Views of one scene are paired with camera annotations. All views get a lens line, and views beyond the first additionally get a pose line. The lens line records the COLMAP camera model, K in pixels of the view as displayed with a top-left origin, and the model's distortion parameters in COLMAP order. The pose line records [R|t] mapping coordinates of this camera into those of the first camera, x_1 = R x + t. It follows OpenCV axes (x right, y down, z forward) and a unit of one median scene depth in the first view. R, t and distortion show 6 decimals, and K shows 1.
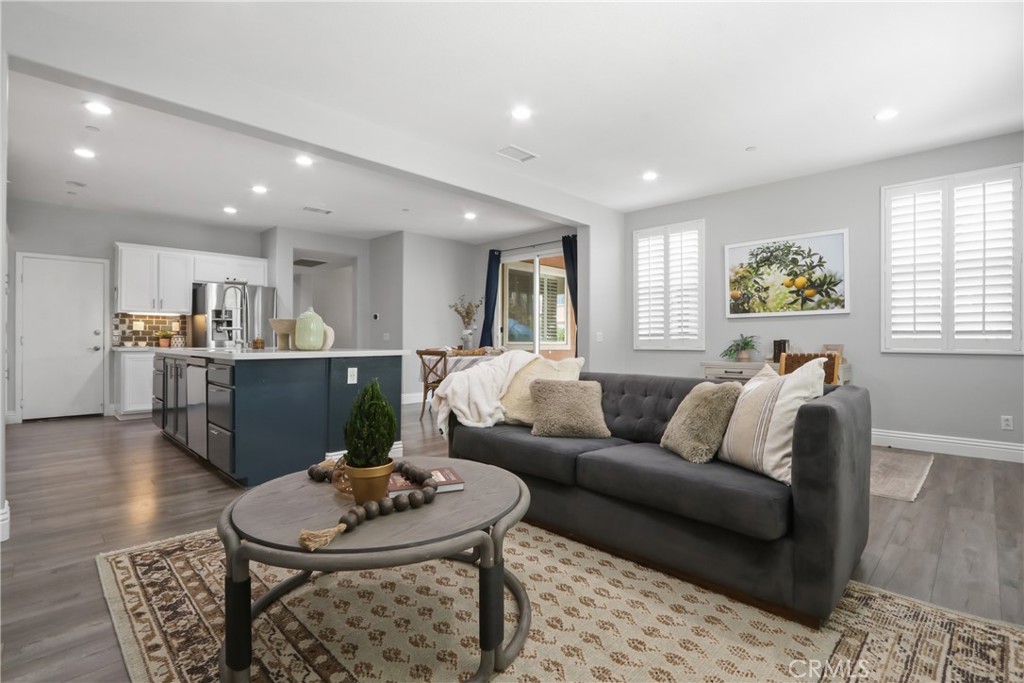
lens RADIAL K [[477.8, 0, 509.9], [0, 477.8, 337.1], [0, 0, 1]] dist [-0.001927, 0.000773]
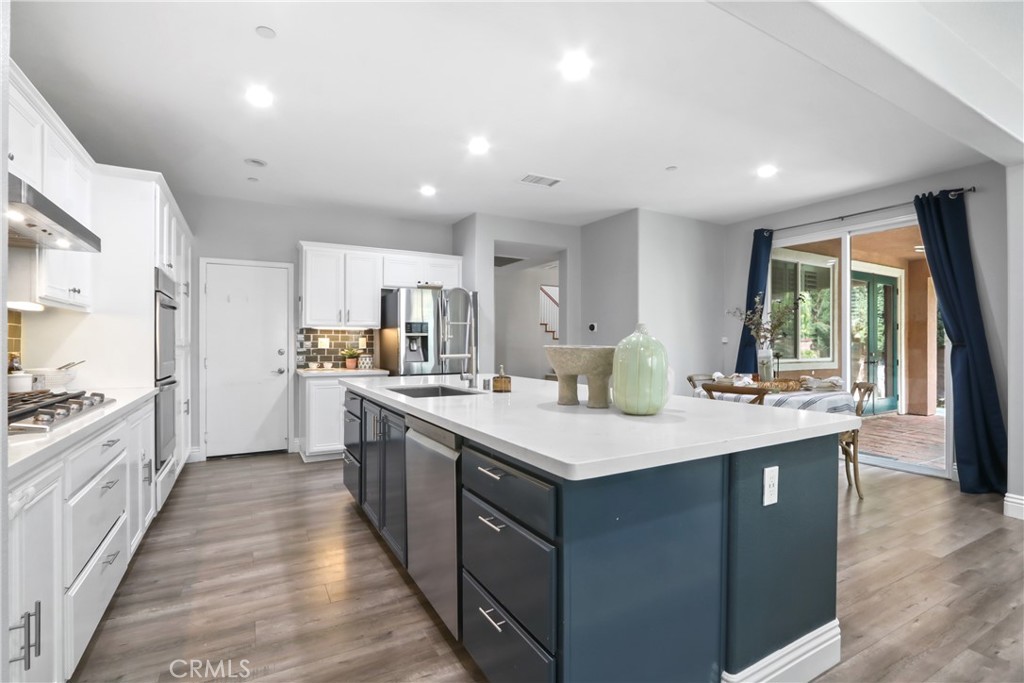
lens RADIAL K [[477.8, 0, 517.0], [0, 477.8, 342.7], [0, 0, 1]] dist [-0.001927, 0.000773]
pose [[0.964555, -0.000956, -0.263881, -0.241598], [0.001992, 0.999991, 0.003659, -0.026620], [0.263876, -0.004055, 0.964548, 0.296471]]
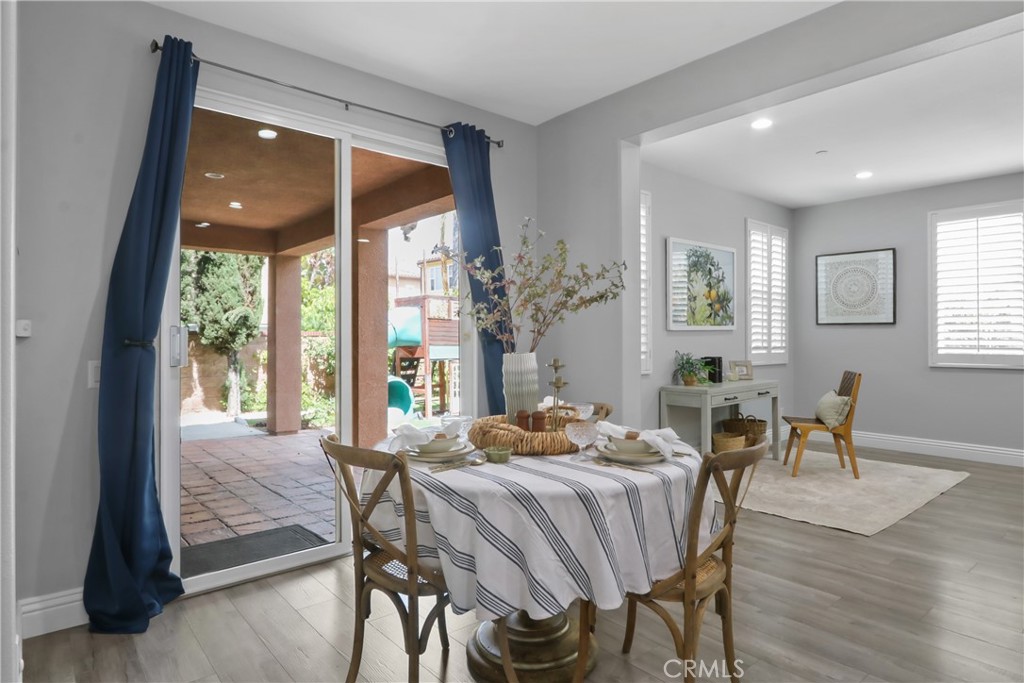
lens RADIAL K [[579.8, 0, 512.5], [0, 579.8, 338.5], [0, 0, 1]] dist [-0.004598, -0.000404]
pose [[0.077455, -0.000420, 0.996996, -0.425458], [-0.001355, 0.999999, 0.000526, -0.022315], [-0.996995, -0.001392, 0.077455, 0.987906]]
